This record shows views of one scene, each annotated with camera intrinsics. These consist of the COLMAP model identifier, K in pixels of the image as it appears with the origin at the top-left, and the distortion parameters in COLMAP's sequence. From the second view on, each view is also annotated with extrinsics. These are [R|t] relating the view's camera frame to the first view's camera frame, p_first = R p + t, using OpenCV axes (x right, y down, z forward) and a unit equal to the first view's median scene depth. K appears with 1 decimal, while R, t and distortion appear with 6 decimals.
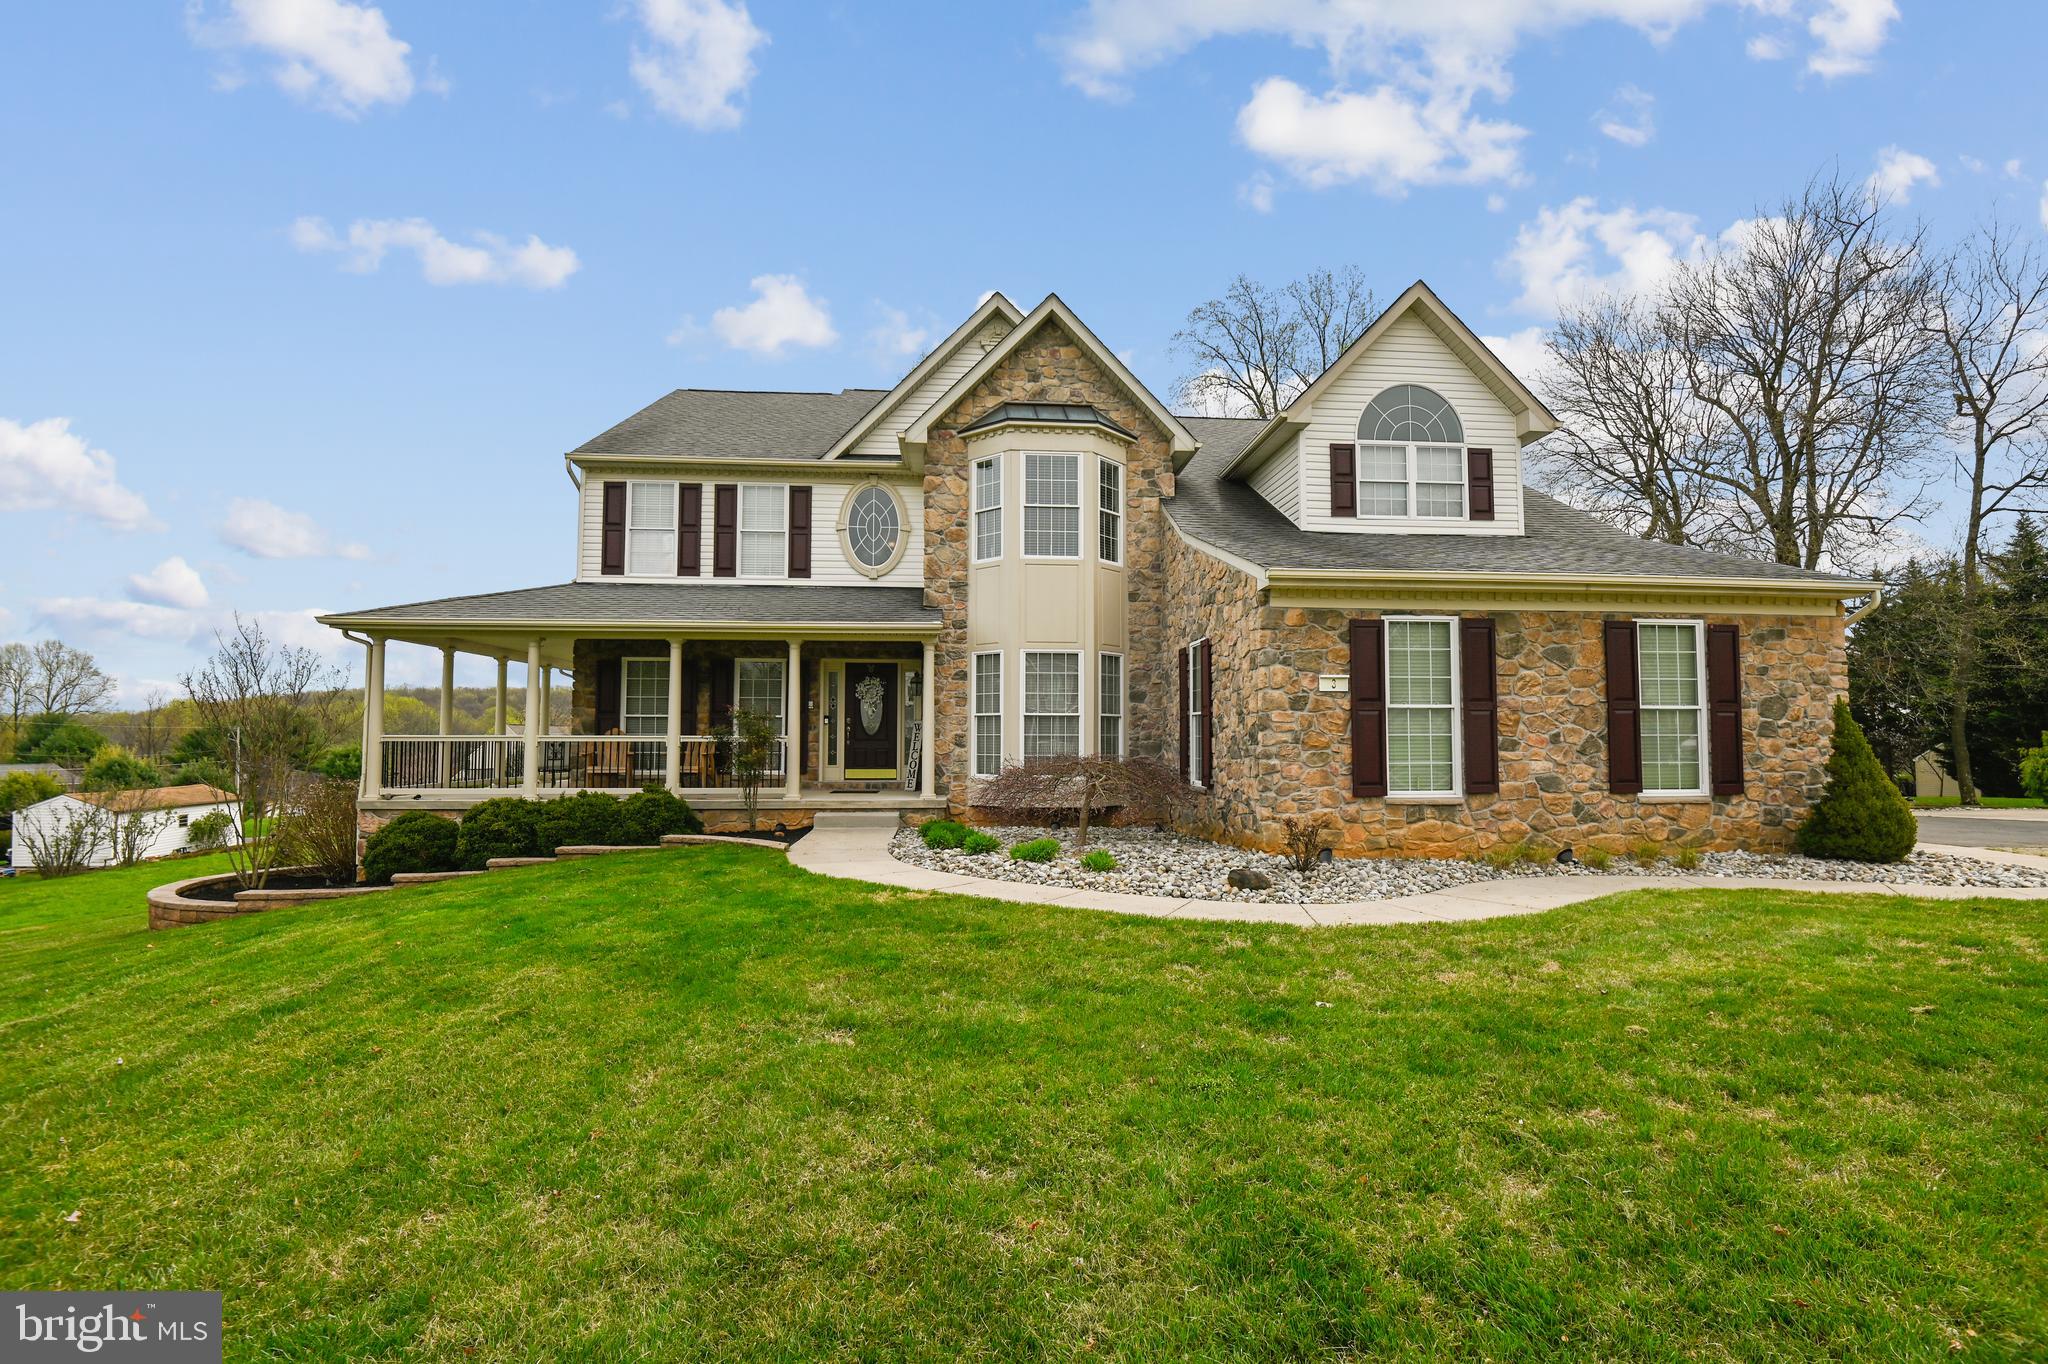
lens RADIAL K [[955.5, 0, 1024.0], [0, 955.5, 682.0], [0, 0, 1]] dist [-0.000335, -0.029463]
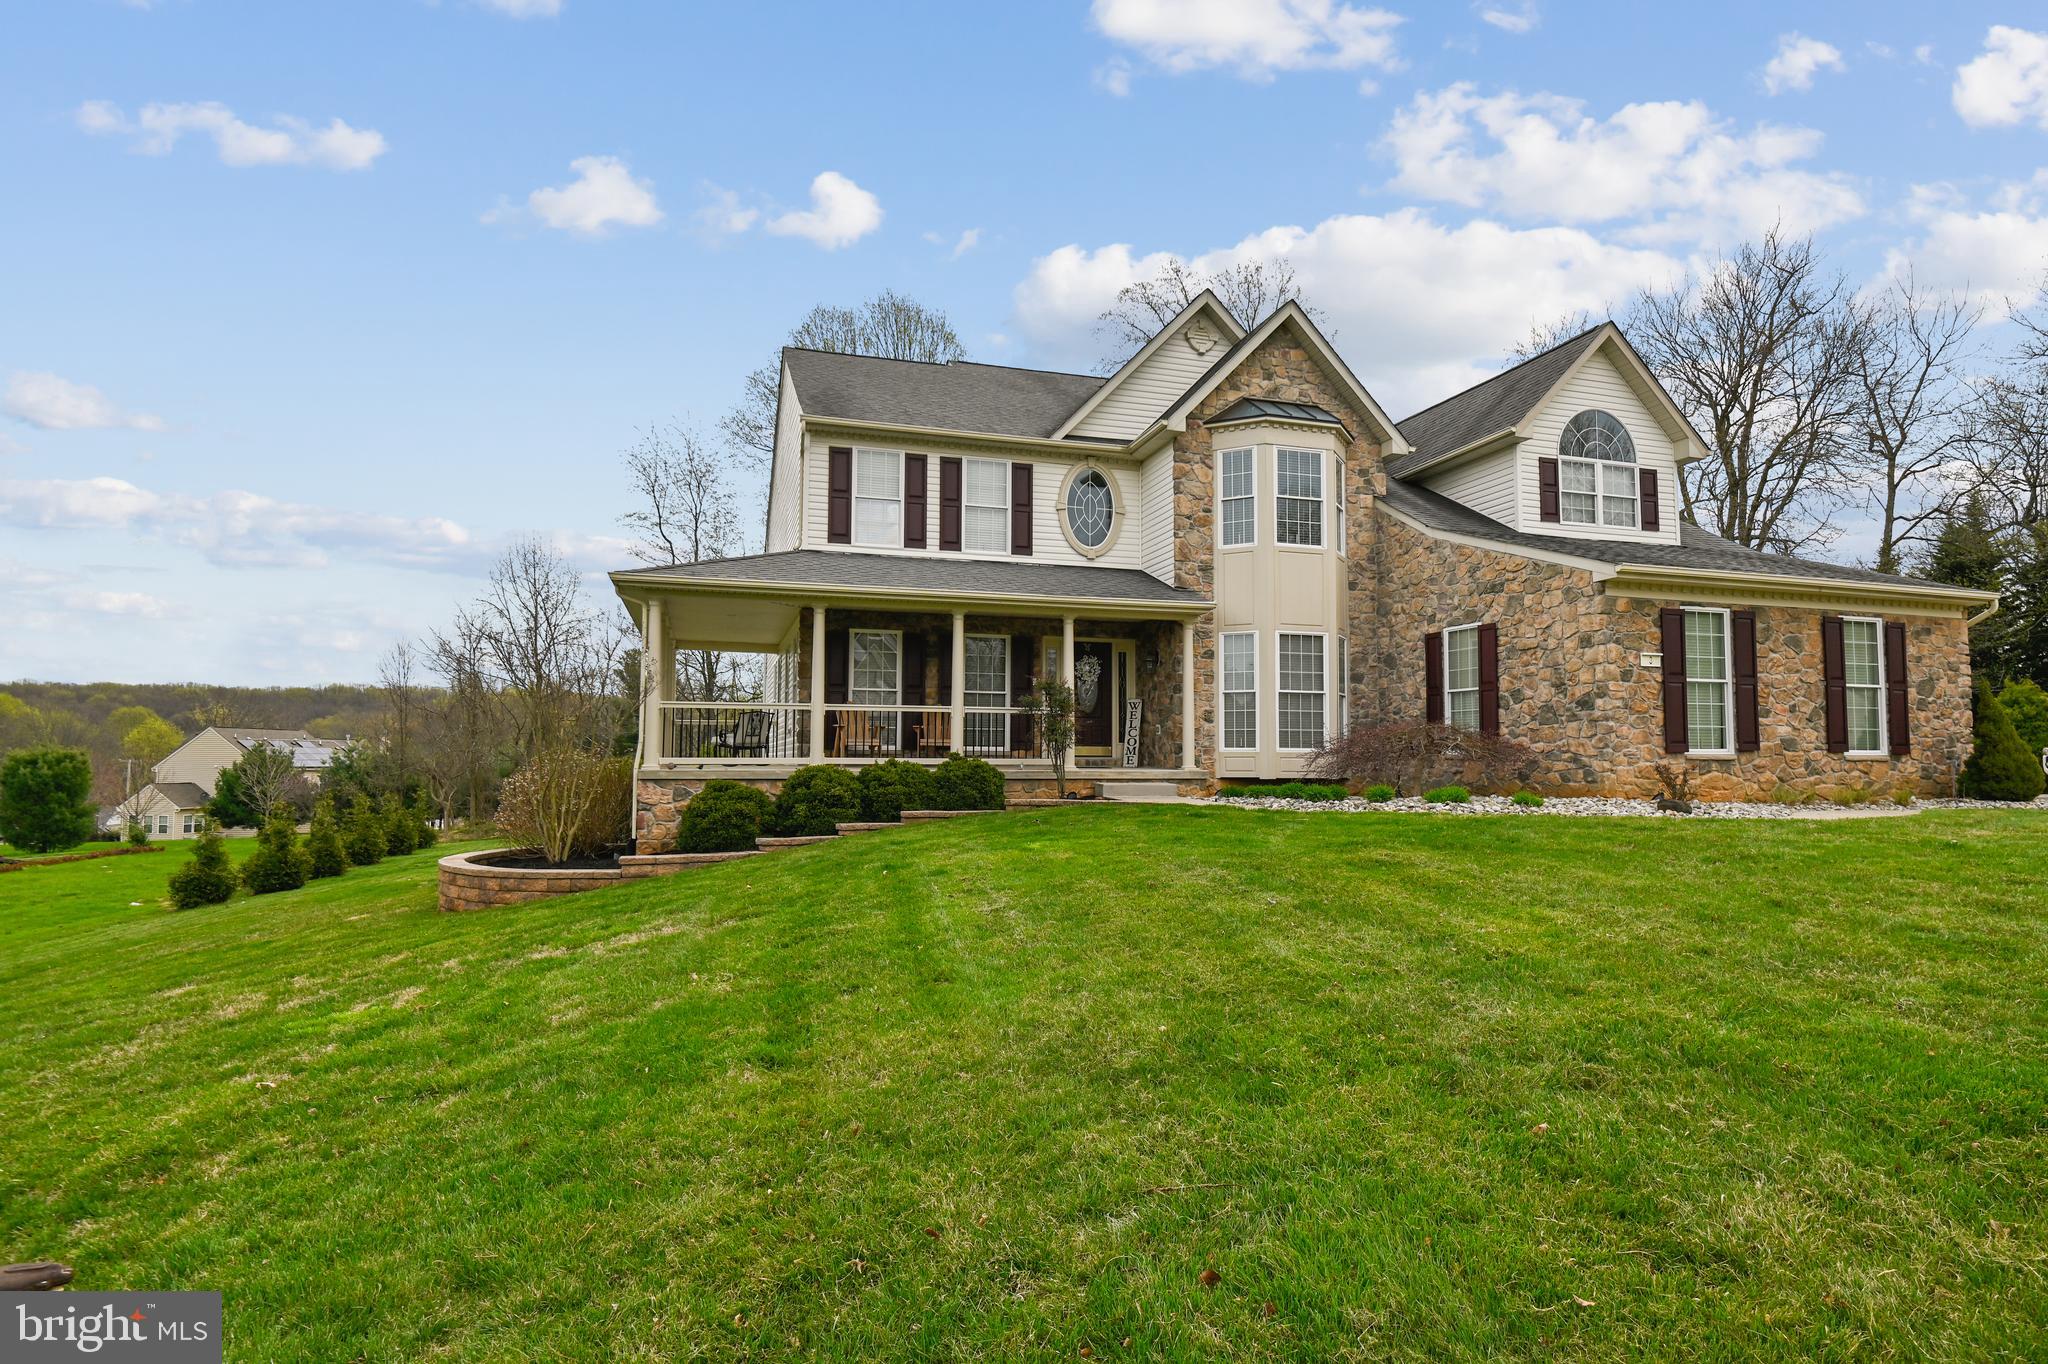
lens RADIAL K [[1097.0, 0, 1024.0], [0, 1097.0, 682.0], [0, 0, 1]] dist [-0.000543, -0.022735]
pose [[0.977367, 0.018706, 0.210724, -0.528968], [-0.016865, 0.999802, -0.010530, 0.040593], [-0.210879, 0.006738, 0.977489, -0.138598]]
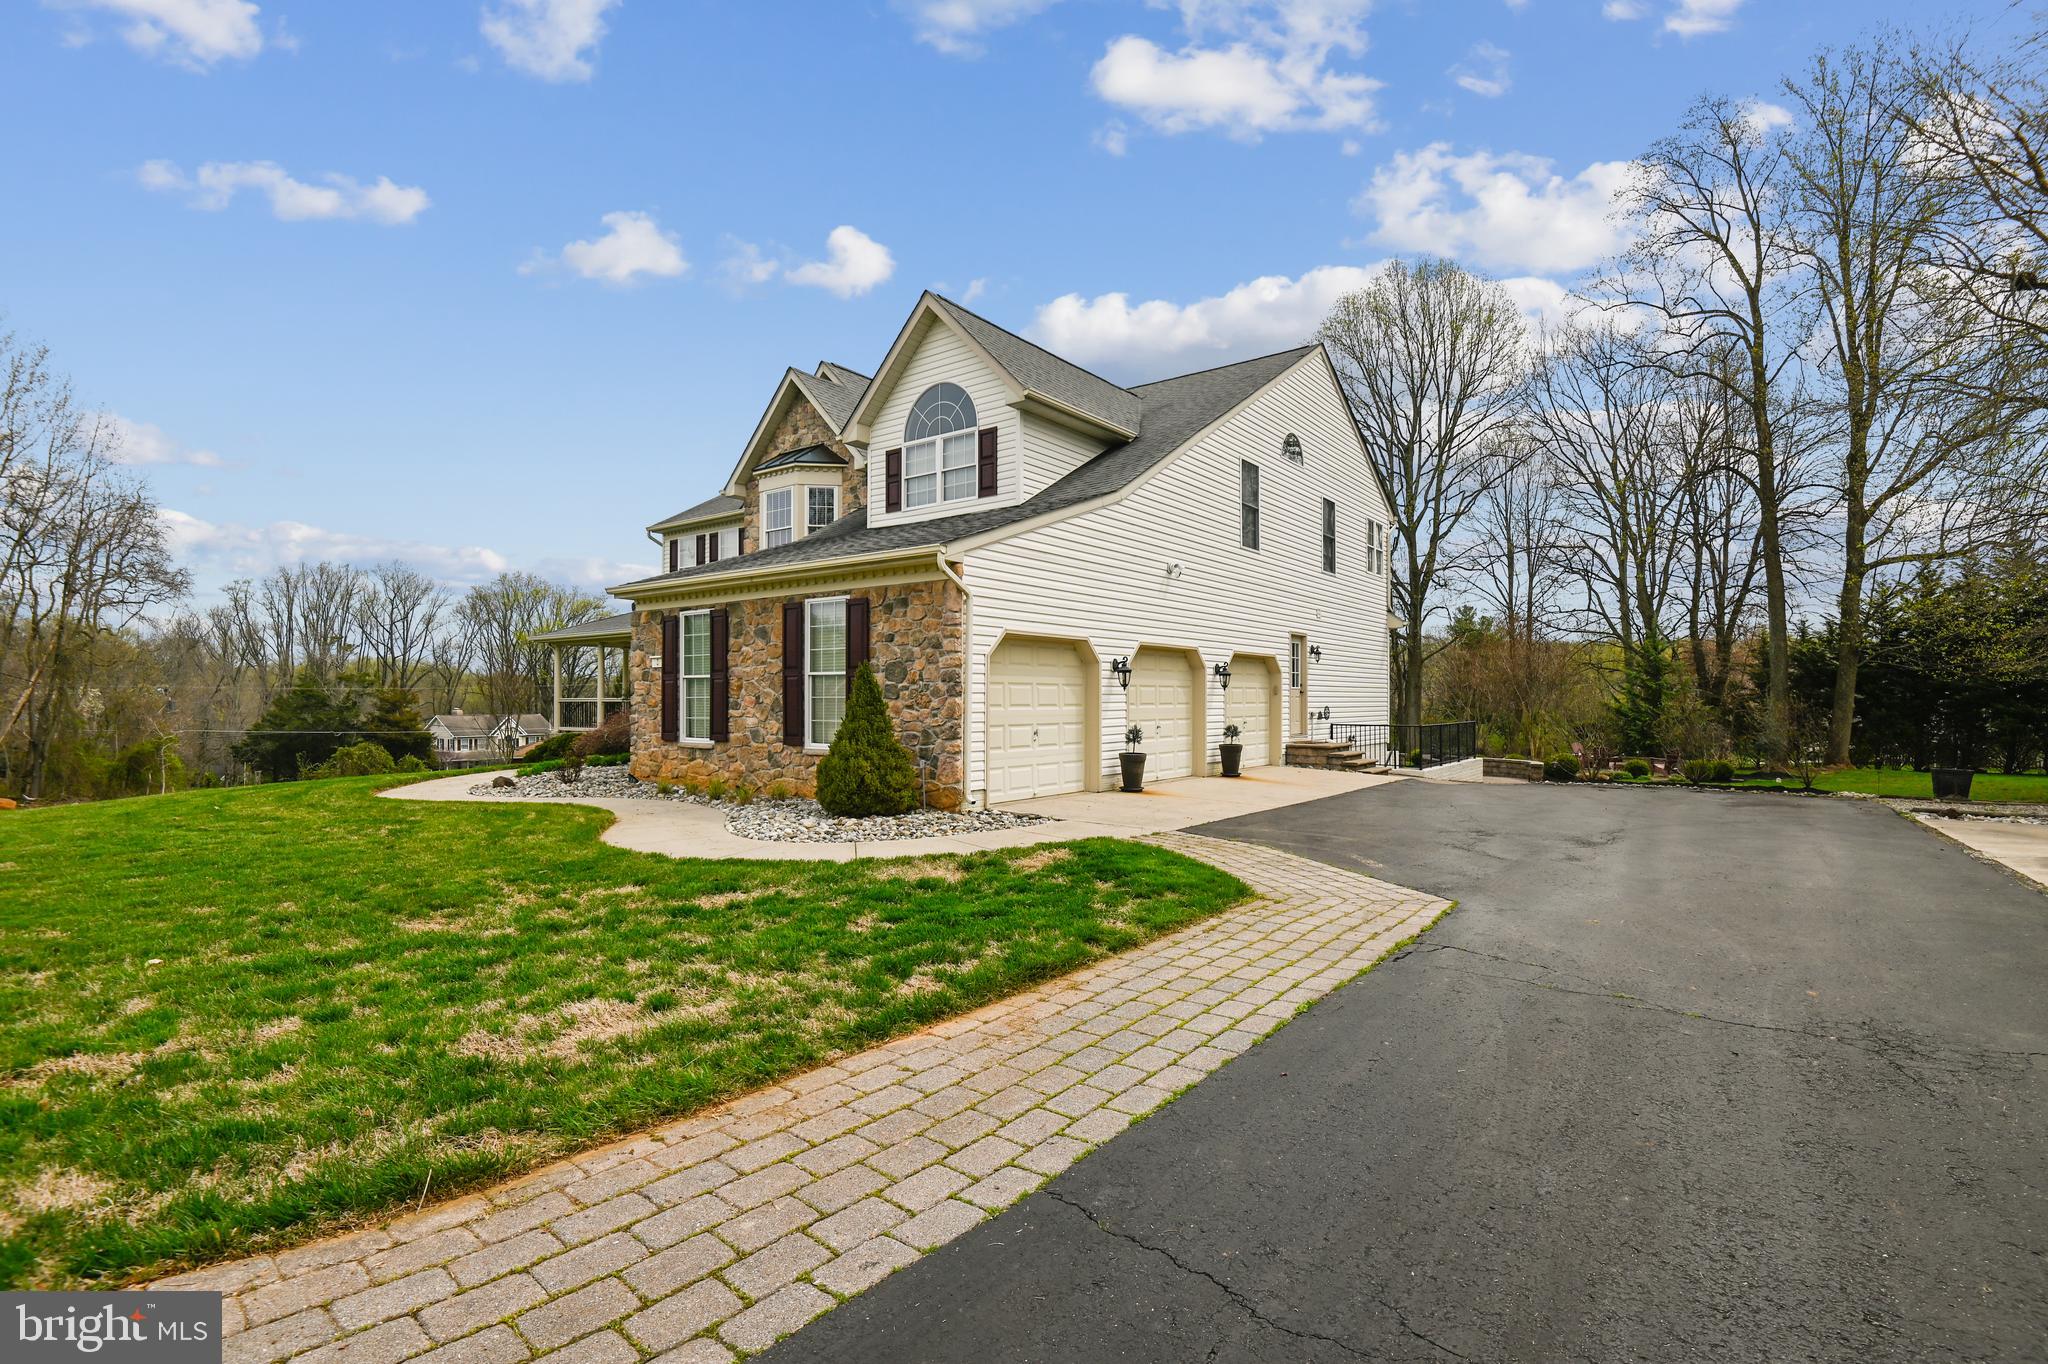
lens RADIAL K [[948.7, 0, 1025.8], [0, 948.7, 691.3], [0, 0, 1]] dist [-0.014655, -0.018834]
pose [[0.746284, -0.007192, -0.665589, 1.185487], [0.041812, 0.998473, 0.036092, 0.012145], [0.664313, -0.054765, 0.745445, 0.215156]]
